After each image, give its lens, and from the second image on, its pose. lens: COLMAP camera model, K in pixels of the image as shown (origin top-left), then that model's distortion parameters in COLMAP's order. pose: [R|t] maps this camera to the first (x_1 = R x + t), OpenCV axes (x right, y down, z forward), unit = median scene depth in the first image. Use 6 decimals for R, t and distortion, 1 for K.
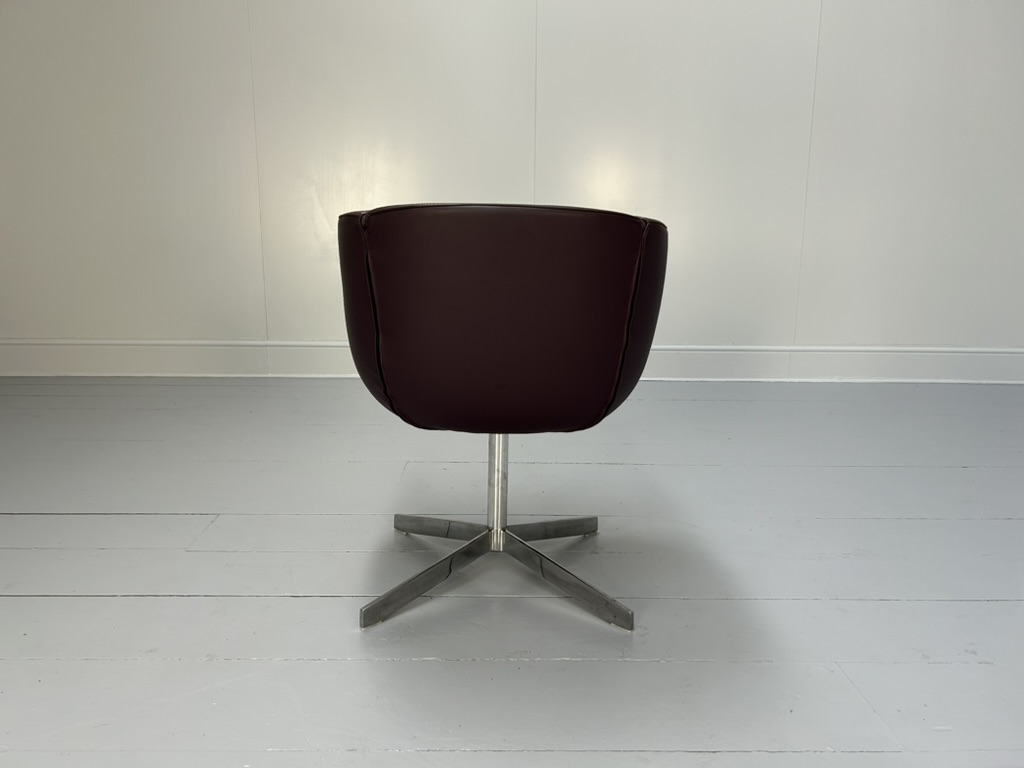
lens RADIAL K [[771.7, 0, 505.5], [0, 771.7, 385.1], [0, 0, 1]] dist [0.031434, -0.037408]
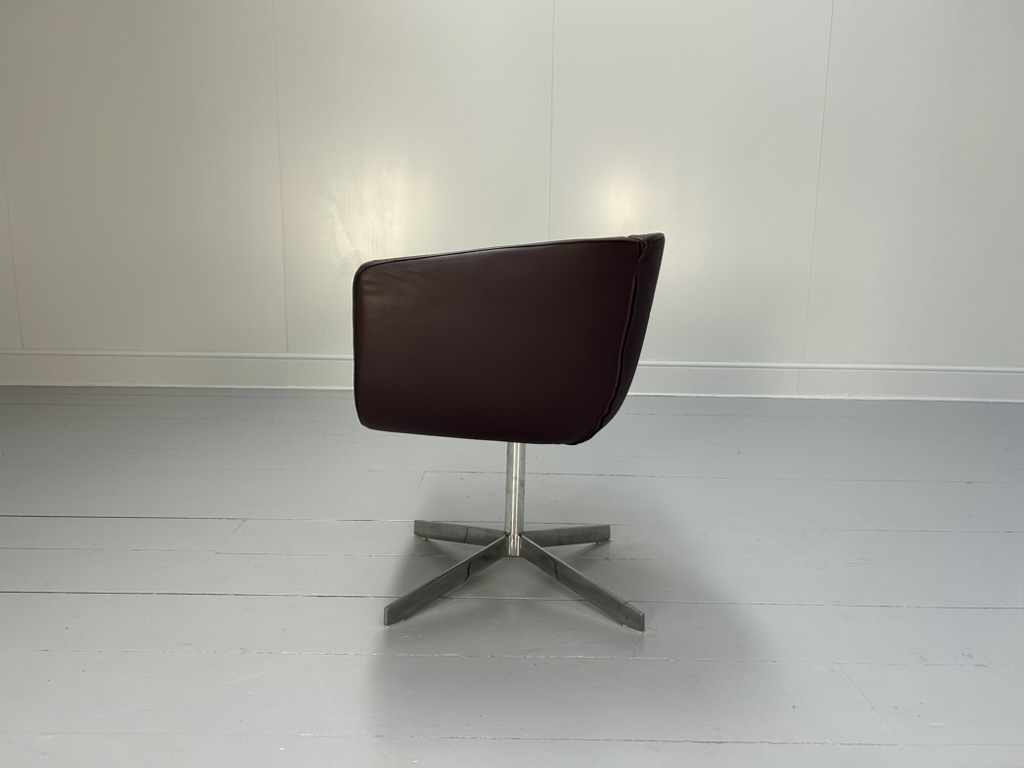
lens RADIAL K [[771.7, 0, 511.3], [0, 771.7, 384.3], [0, 0, 1]] dist [0.031434, -0.037408]
pose [[0.999933, 0.009363, -0.006866, -0.009017], [-0.009505, 0.999735, -0.020963, 0.004916], [0.006668, 0.021027, 0.999757, -0.047135]]
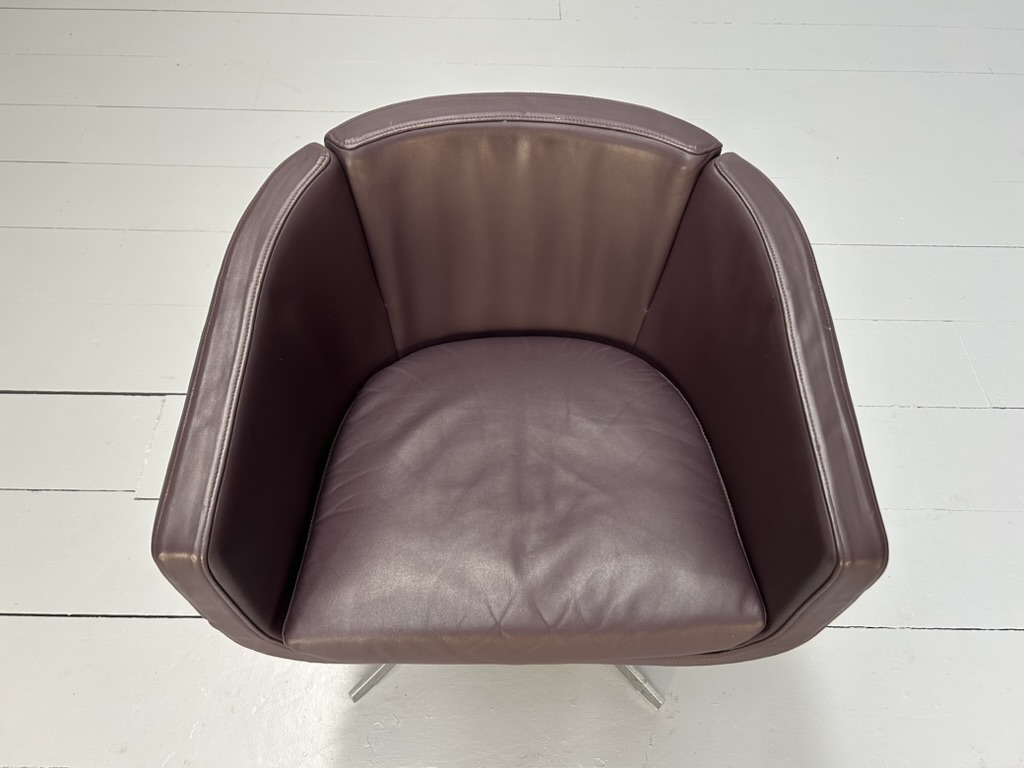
lens RADIAL K [[771.7, 0, 510.1], [0, 771.7, 385.8], [0, 0, 1]] dist [0.031434, -0.037408]
pose [[0.999460, 0.029342, -0.014784, -0.003600], [-0.010866, 0.719835, 0.694060, -0.462864], [0.031007, -0.693525, 0.719765, 0.514310]]
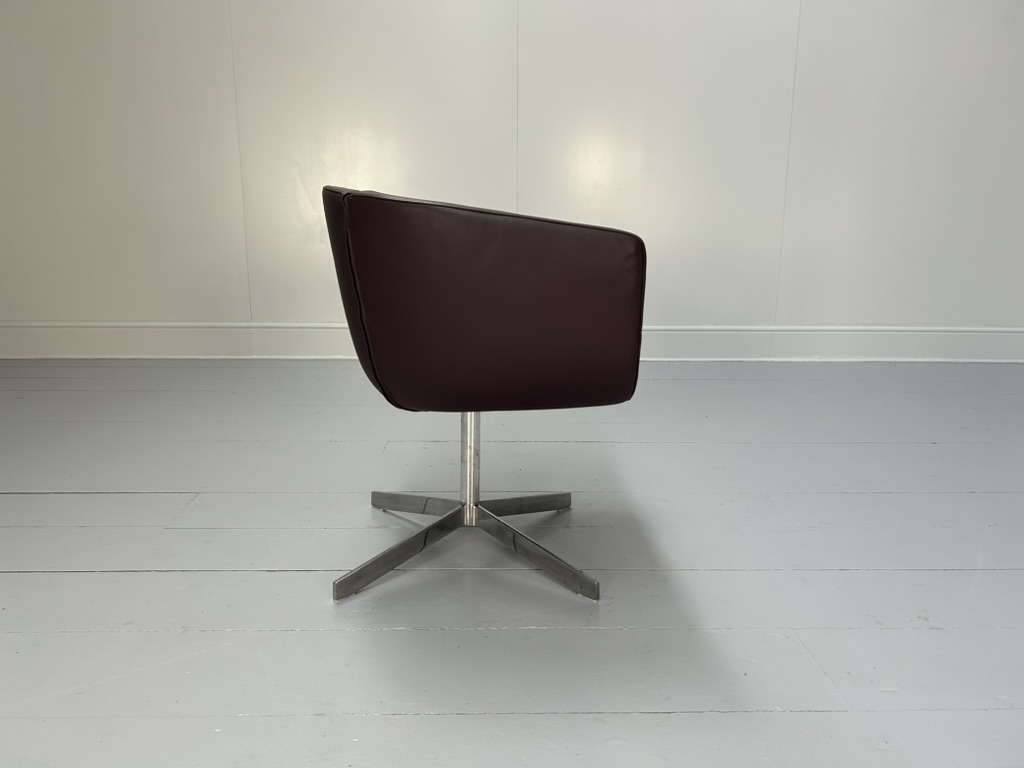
lens RADIAL K [[771.7, 0, 509.0], [0, 771.7, 384.8], [0, 0, 1]] dist [0.031434, -0.037408]
pose [[0.999905, -0.004508, 0.013013, 0.027477], [0.004211, 0.999731, 0.022815, 0.004742], [-0.013112, -0.022758, 0.999655, -0.018680]]
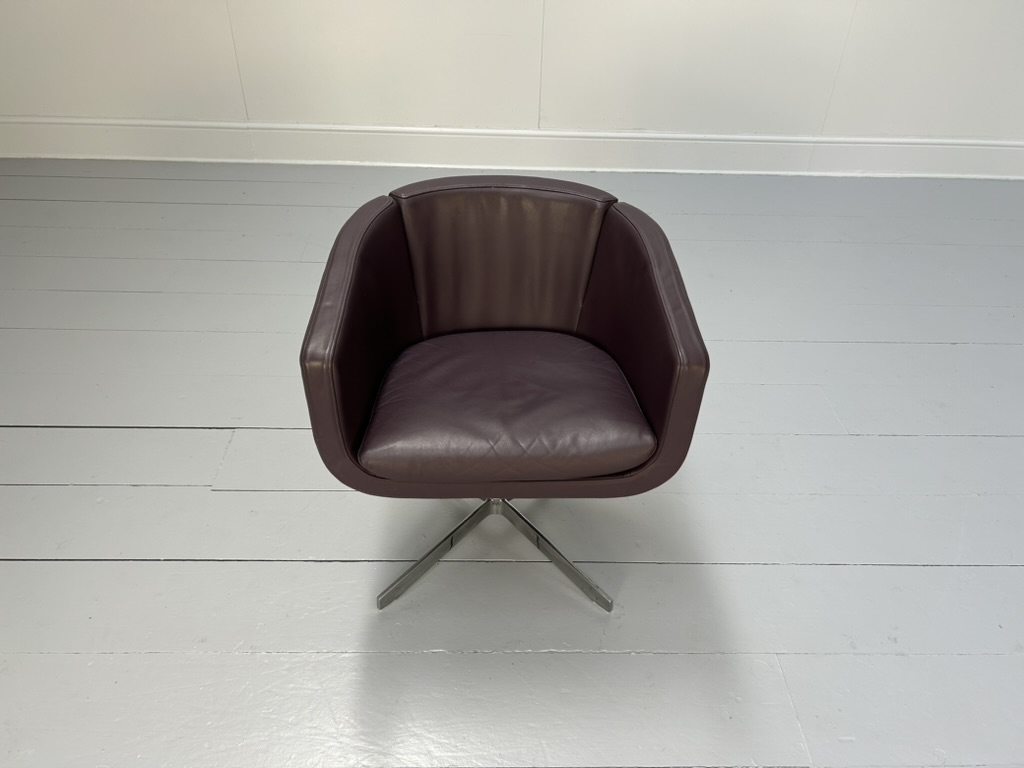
lens RADIAL K [[771.7, 0, 513.0], [0, 771.7, 389.1], [0, 0, 1]] dist [0.031434, -0.037408]
pose [[0.999758, 0.017484, 0.013340, -0.004601], [-0.021588, 0.895973, 0.443583, -0.418438], [-0.004197, -0.443764, 0.896134, 0.085063]]
